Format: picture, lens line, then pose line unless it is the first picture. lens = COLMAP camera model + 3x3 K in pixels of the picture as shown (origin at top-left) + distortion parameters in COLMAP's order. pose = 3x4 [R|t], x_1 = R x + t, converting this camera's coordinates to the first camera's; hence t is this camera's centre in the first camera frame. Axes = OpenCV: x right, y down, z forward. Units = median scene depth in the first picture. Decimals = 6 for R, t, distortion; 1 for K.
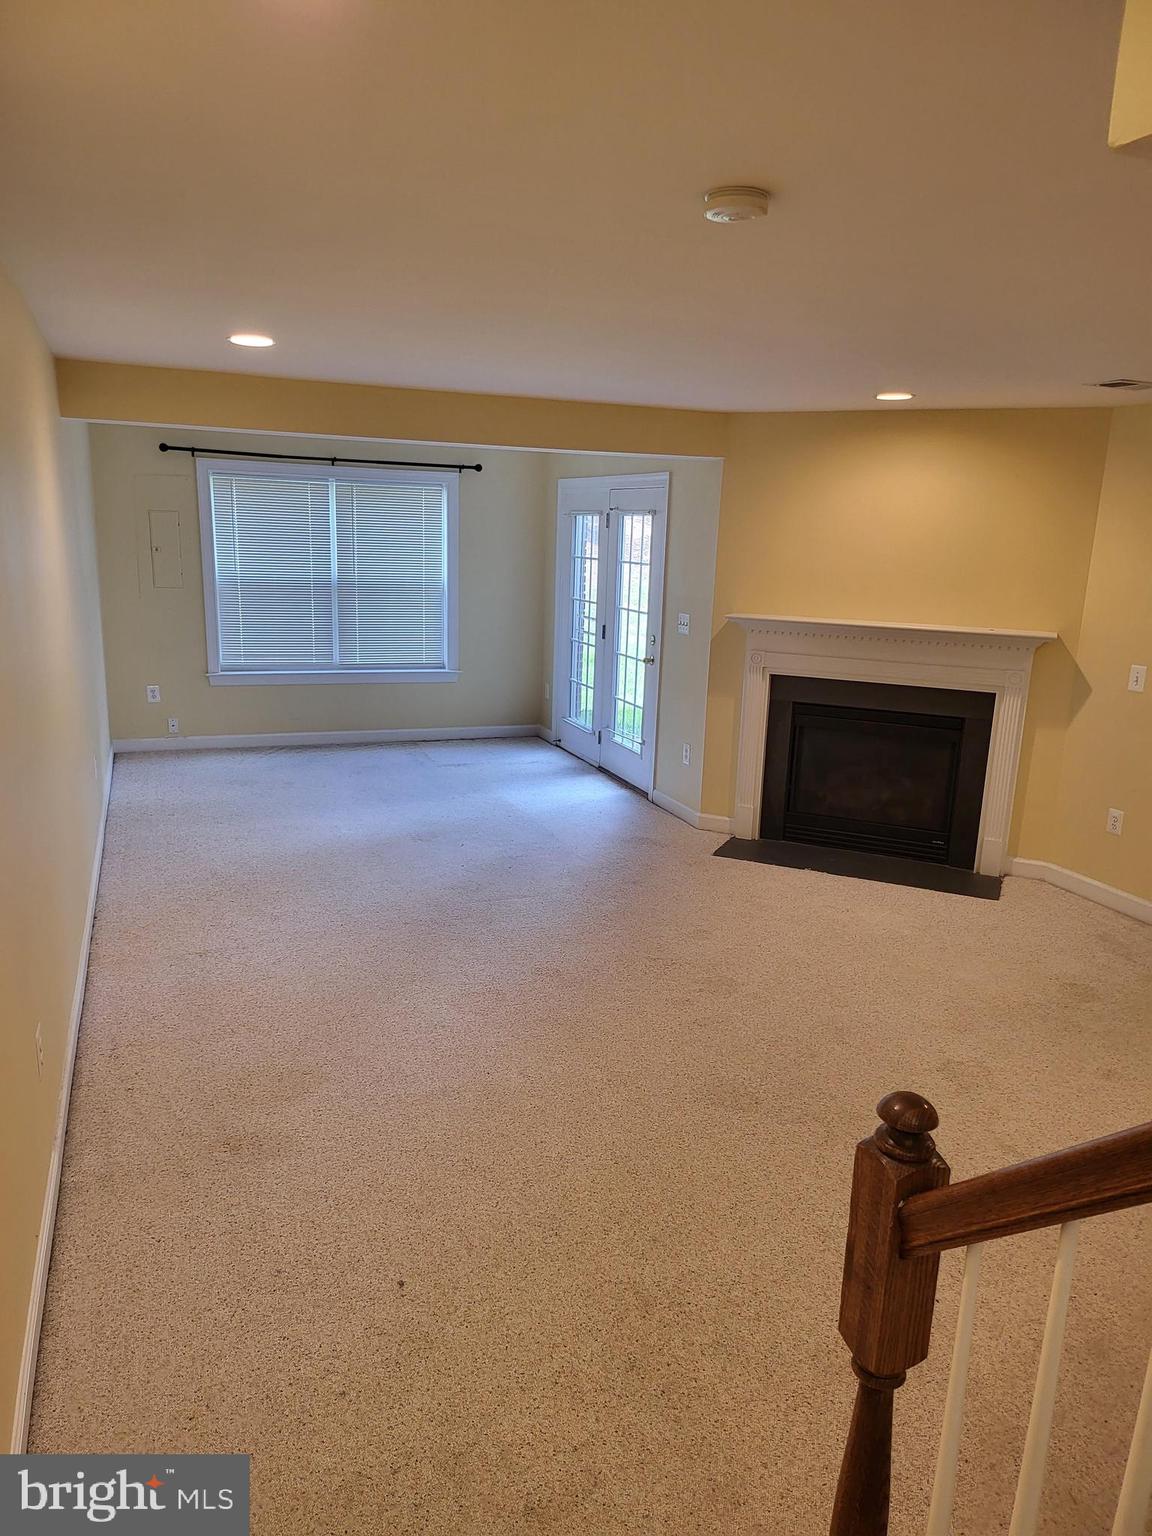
lens RADIAL K [[1094.6, 0, 574.6], [0, 1094.6, 780.6], [0, 0, 1]] dist [0.078634, -0.085117]
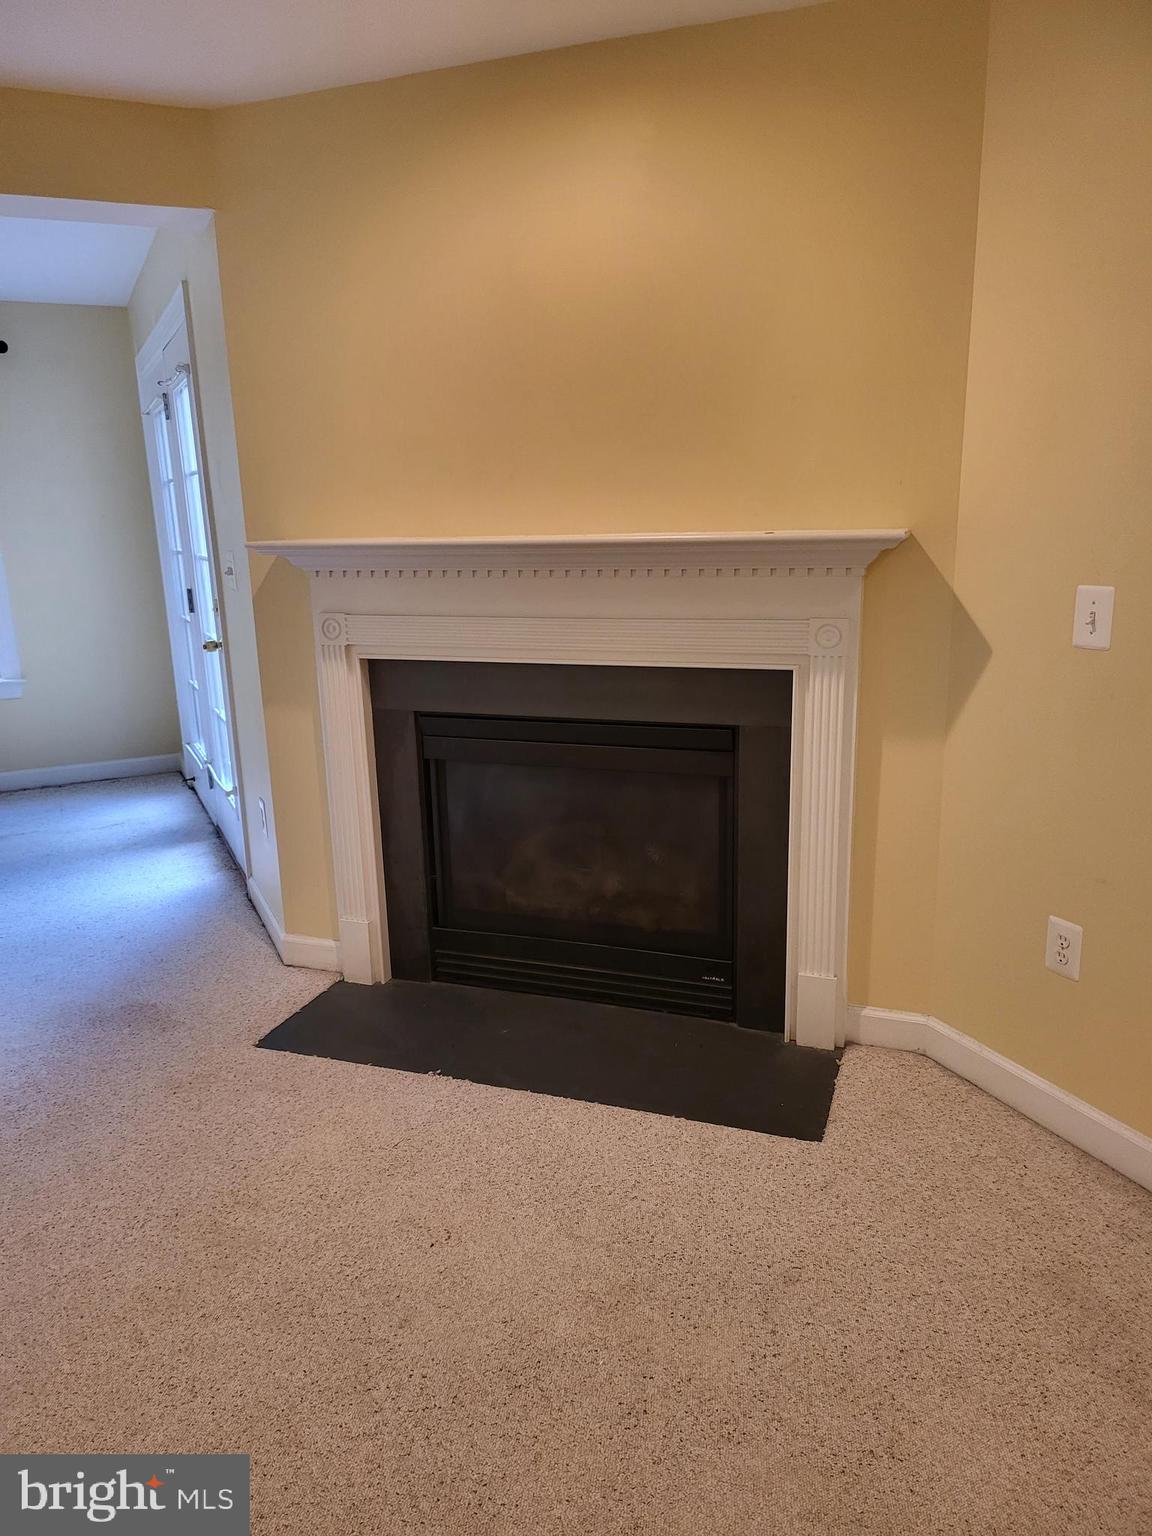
lens RADIAL K [[1094.6, 0, 574.6], [0, 1094.6, 780.6], [0, 0, 1]] dist [0.078634, -0.085117]
pose [[0.995196, -0.077782, 0.059452, 0.282716], [0.076670, 0.996840, 0.020759, -0.053937], [-0.060879, -0.016101, 0.998015, 0.594393]]
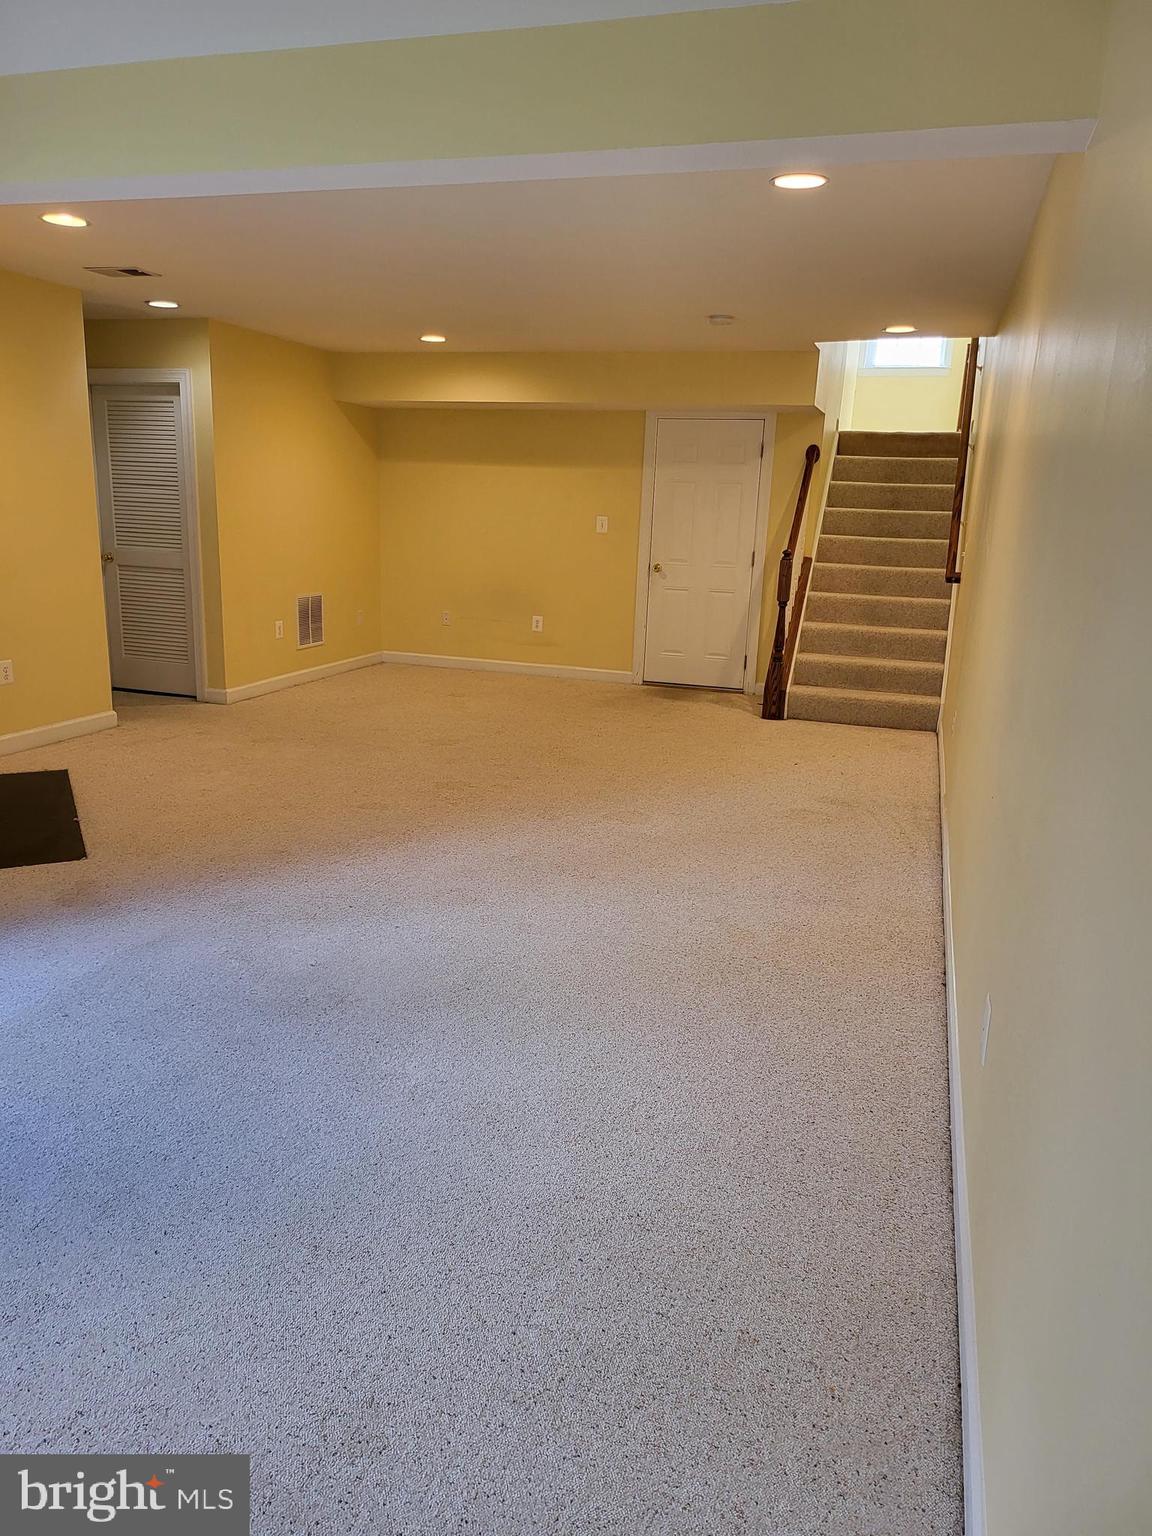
lens RADIAL K [[1094.6, 0, 574.6], [0, 1094.6, 780.6], [0, 0, 1]] dist [0.078634, -0.085117]
pose [[-0.781914, -0.210202, 0.586877, -0.555459], [0.082427, 0.898307, 0.431568, -0.271684], [-0.617912, 0.385824, -0.685072, 1.379998]]
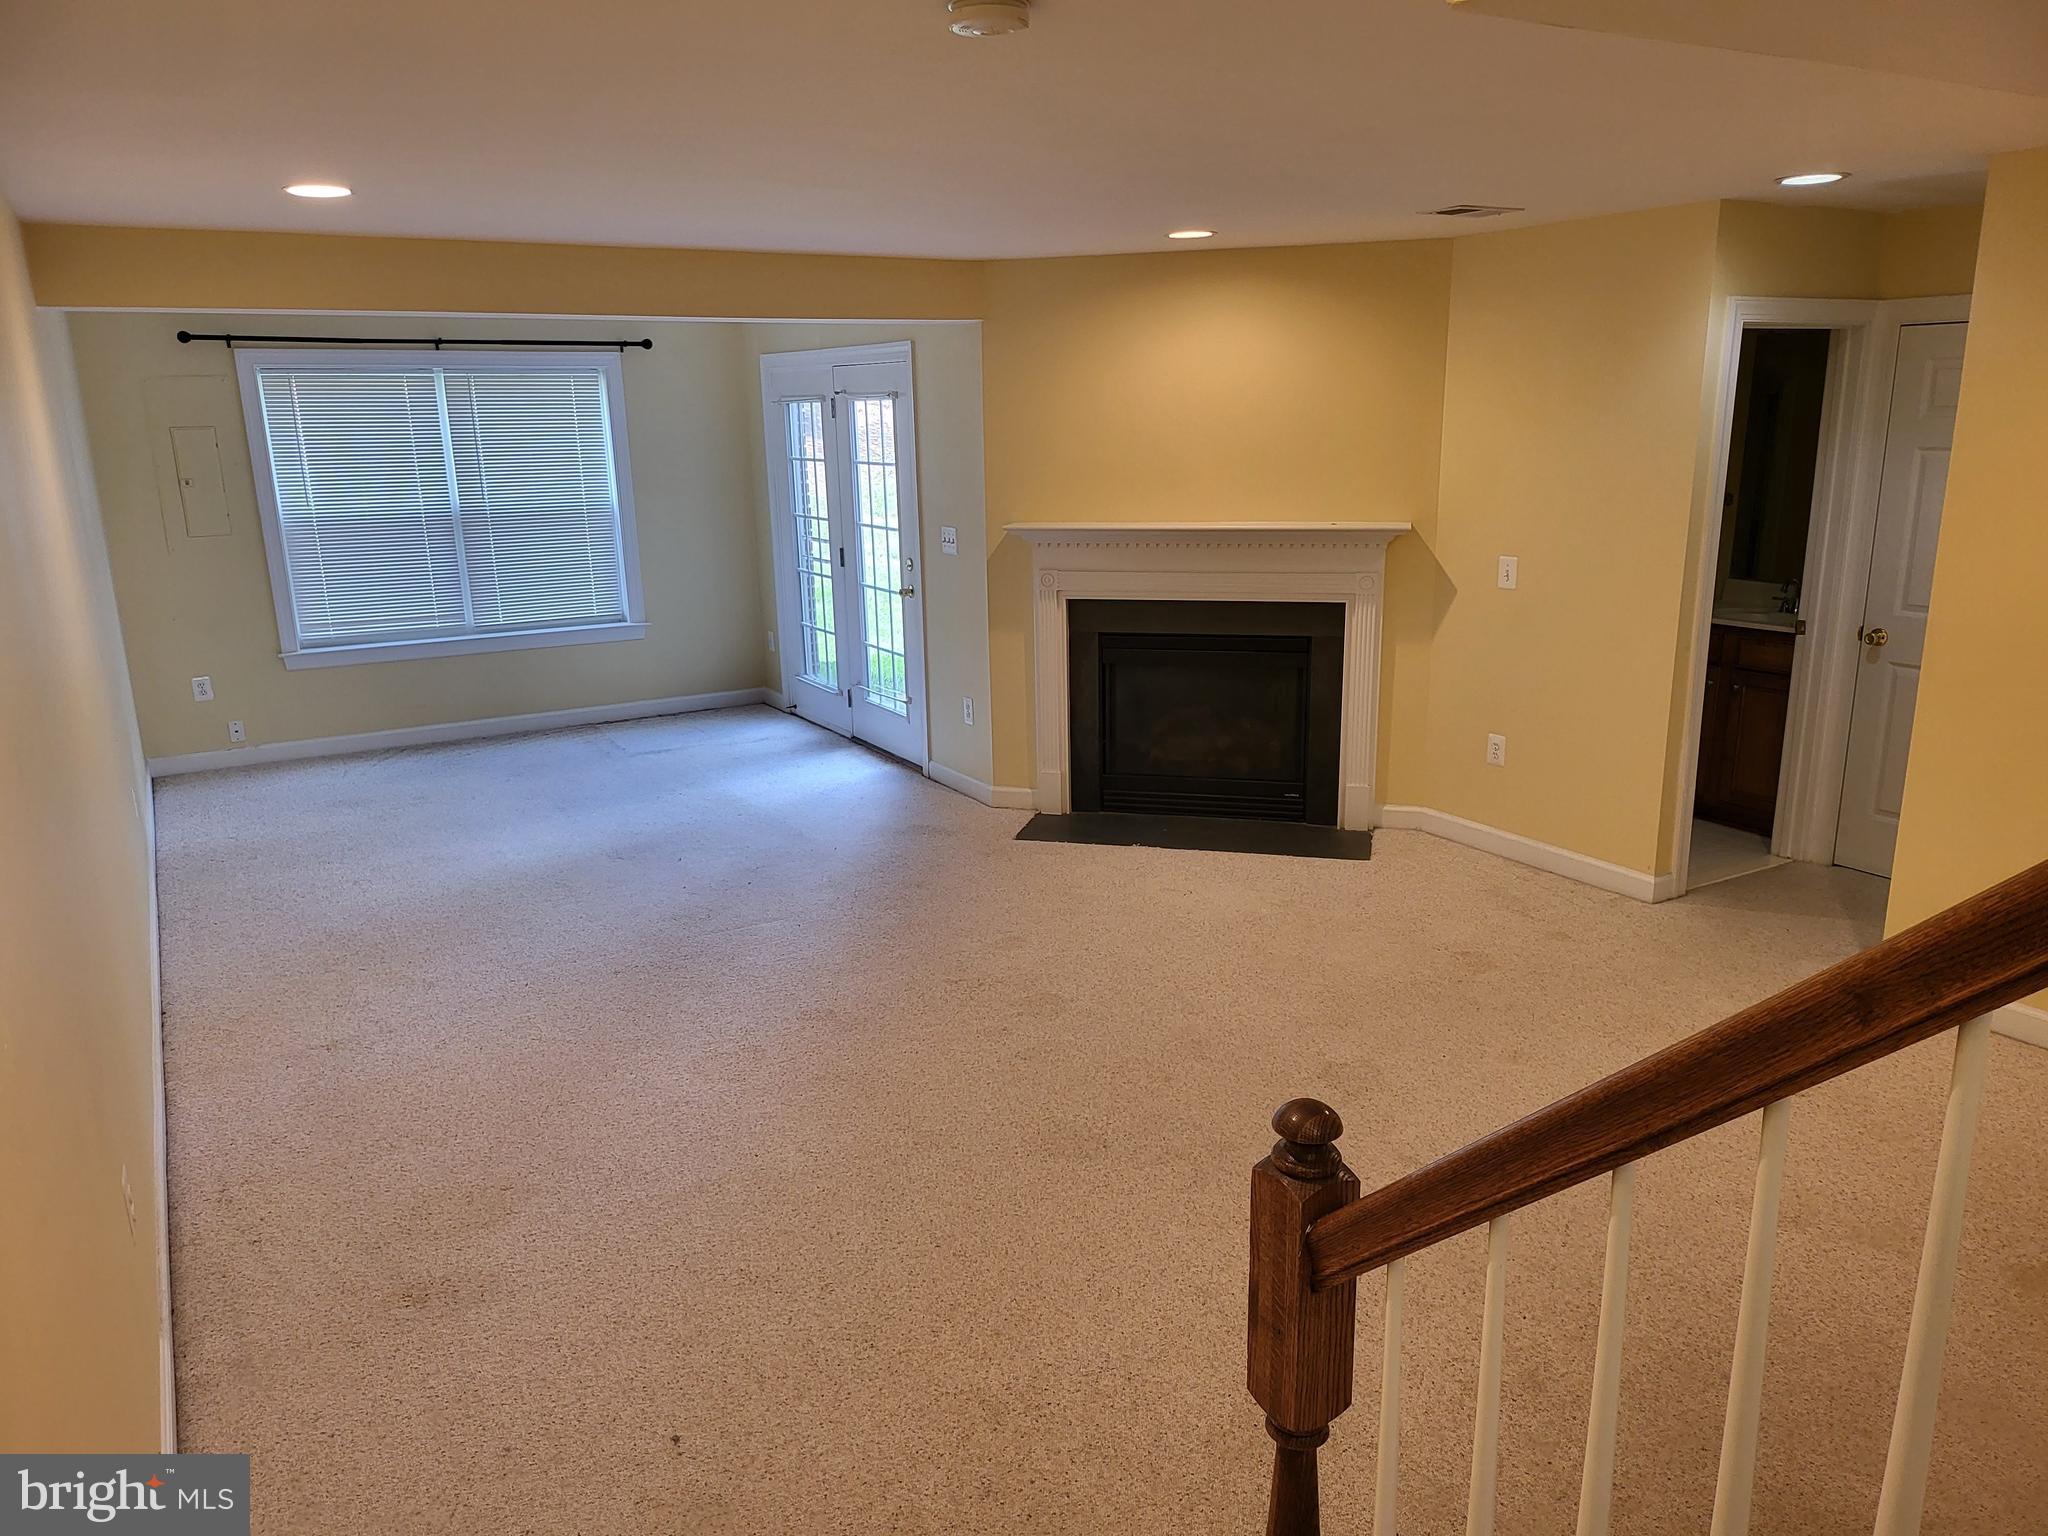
lens RADIAL K [[1459.4, 0, 1033.3], [0, 1459.4, 776.4], [0, 0, 1]] dist [0.078634, -0.085117]
pose [[0.984673, -0.091763, 0.148321, -0.010592], [0.088712, 0.995689, 0.027068, -0.003096], [-0.150165, -0.013495, 0.988569, -0.017556]]
